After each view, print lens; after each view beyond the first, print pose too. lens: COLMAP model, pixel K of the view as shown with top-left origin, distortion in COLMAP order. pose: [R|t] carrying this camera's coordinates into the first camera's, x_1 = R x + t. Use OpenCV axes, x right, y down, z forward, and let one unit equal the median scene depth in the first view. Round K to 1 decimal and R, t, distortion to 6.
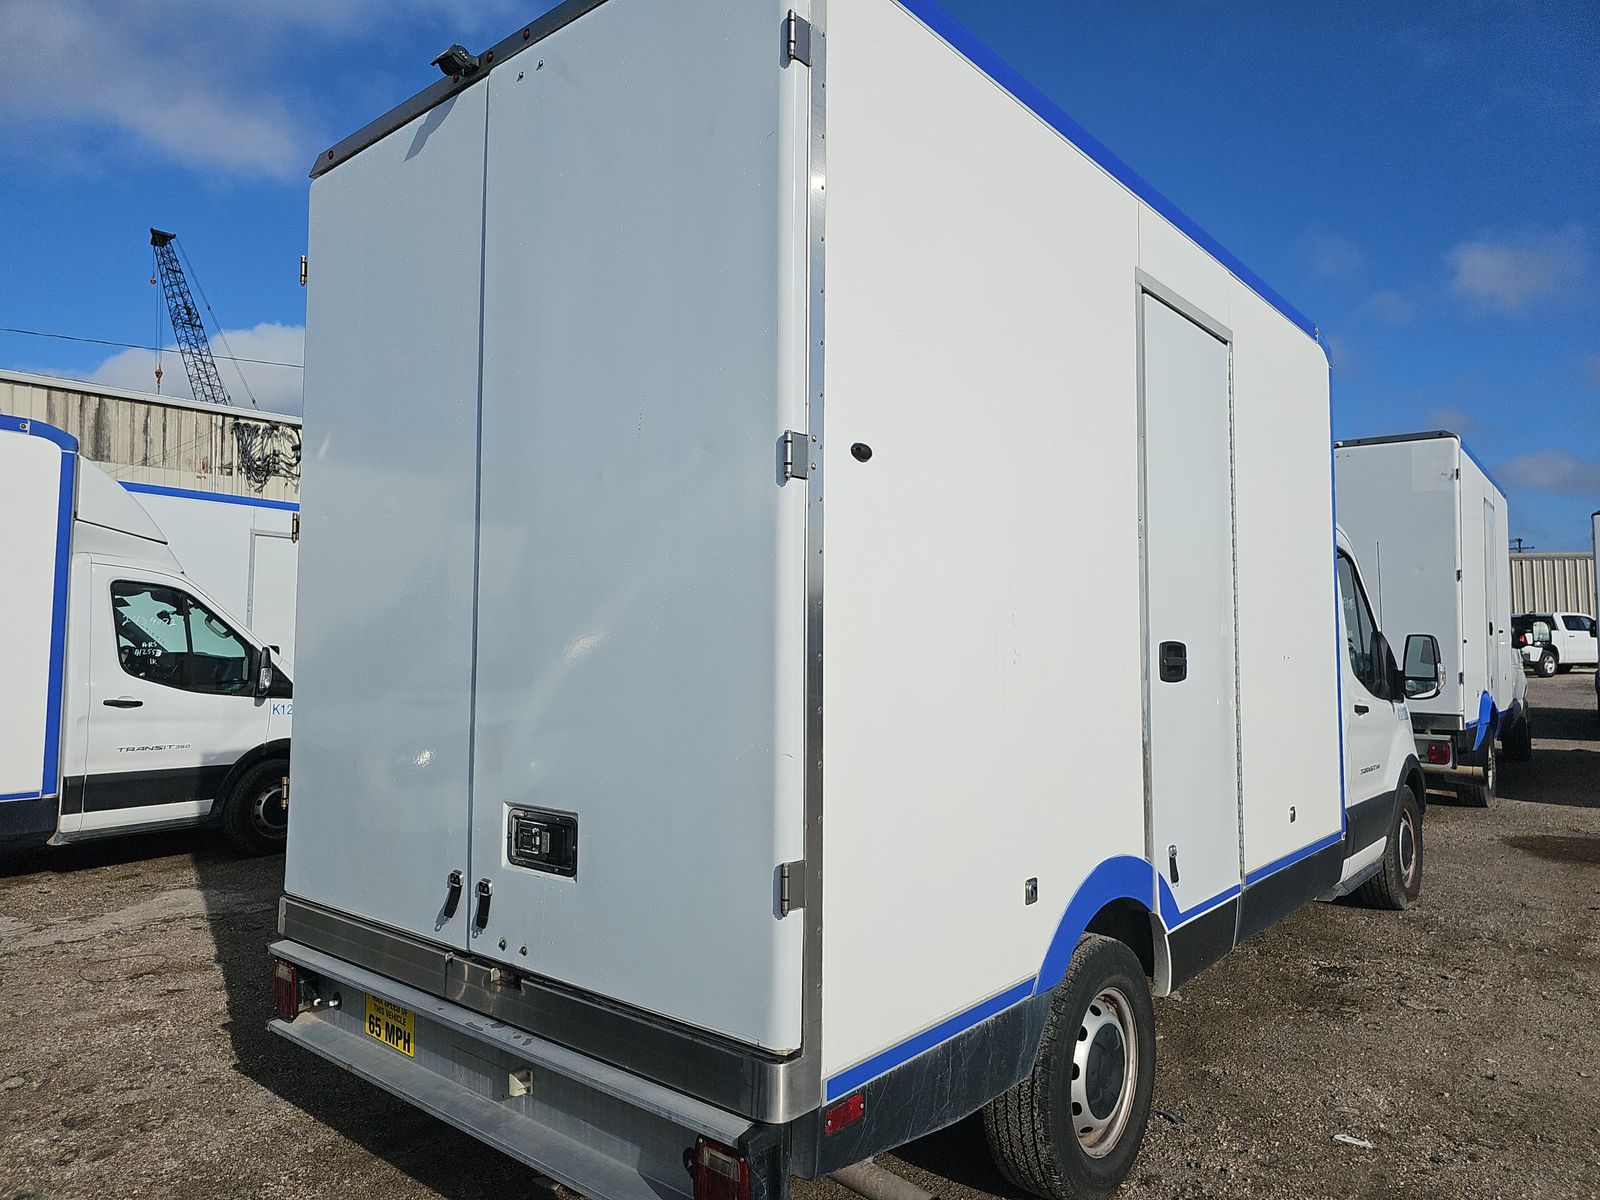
lens RADIAL K [[1052.6, 0, 802.0], [0, 1052.6, 592.5], [0, 0, 1]] dist [0.023546, -0.009712]
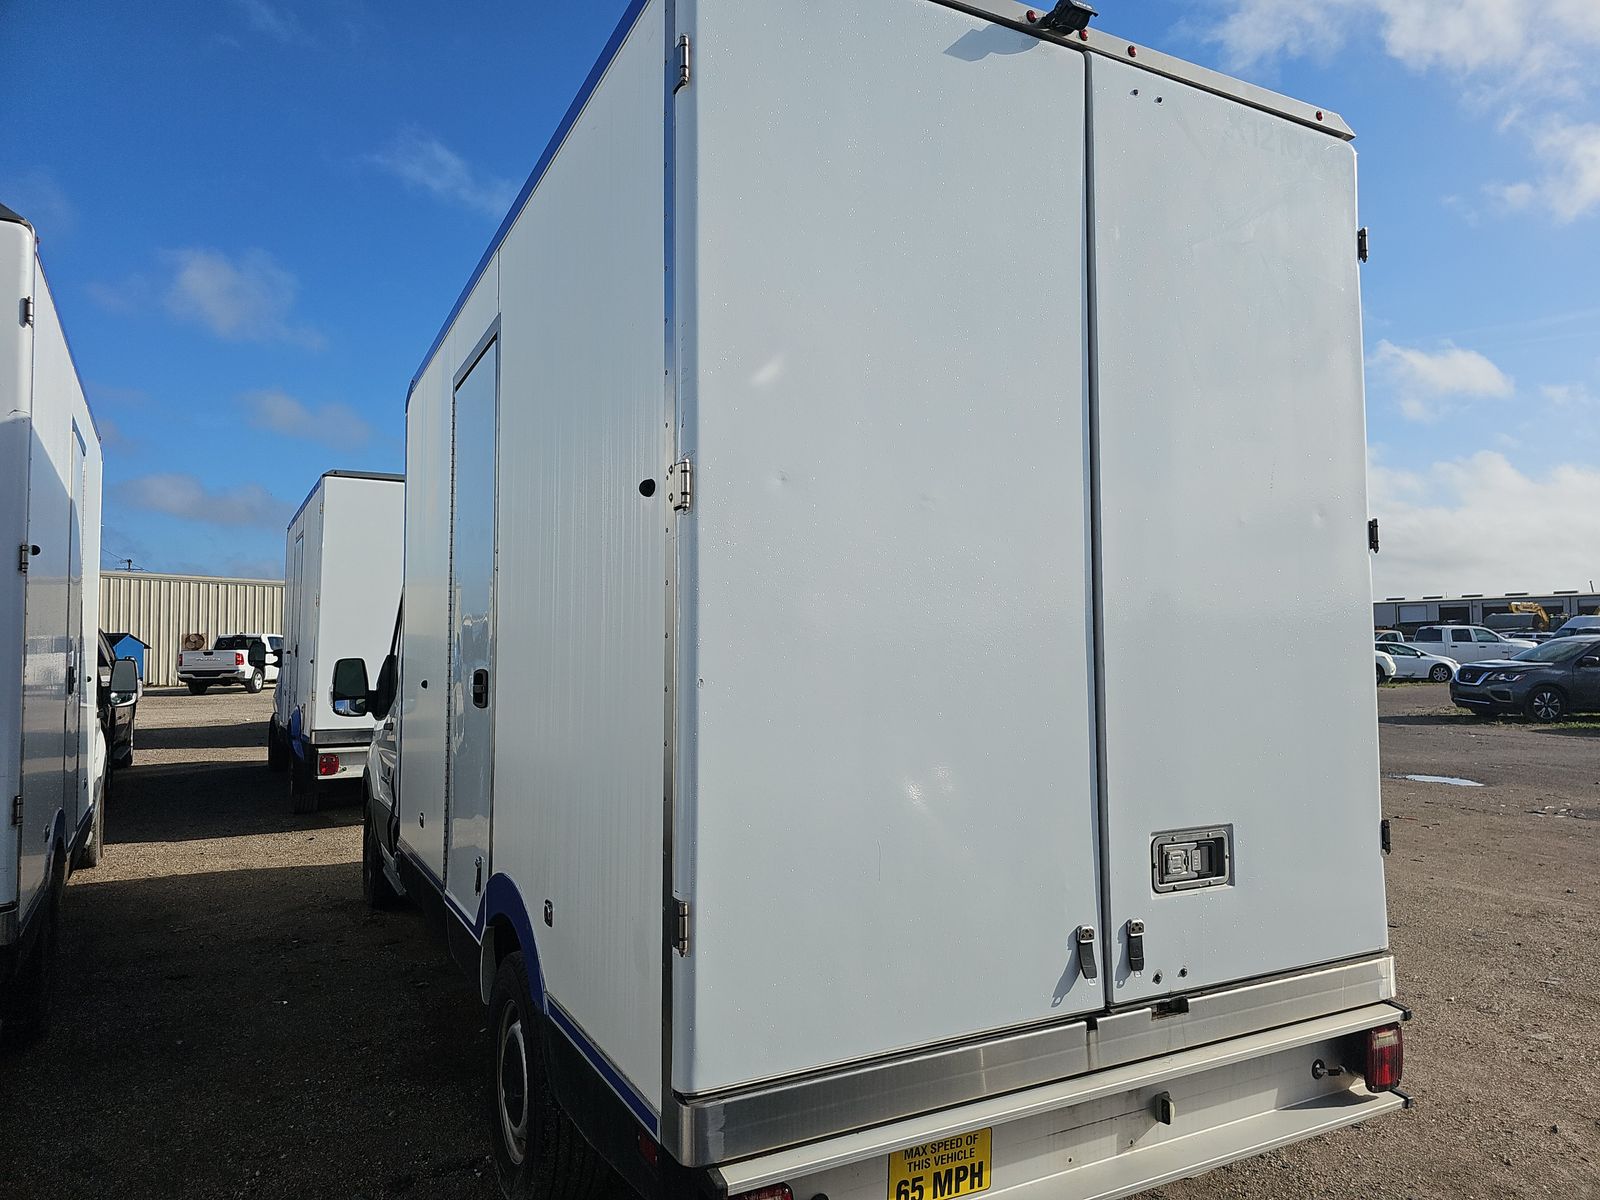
lens RADIAL K [[1052.6, 0, 806.0], [0, 1052.6, 609.0], [0, 0, 1]] dist [0.023546, -0.009712]
pose [[0.366221, 0.046394, 0.929371, -1.168970], [-0.044979, 0.998471, -0.032119, 0.033427], [-0.929440, -0.030040, 0.367748, 0.837317]]
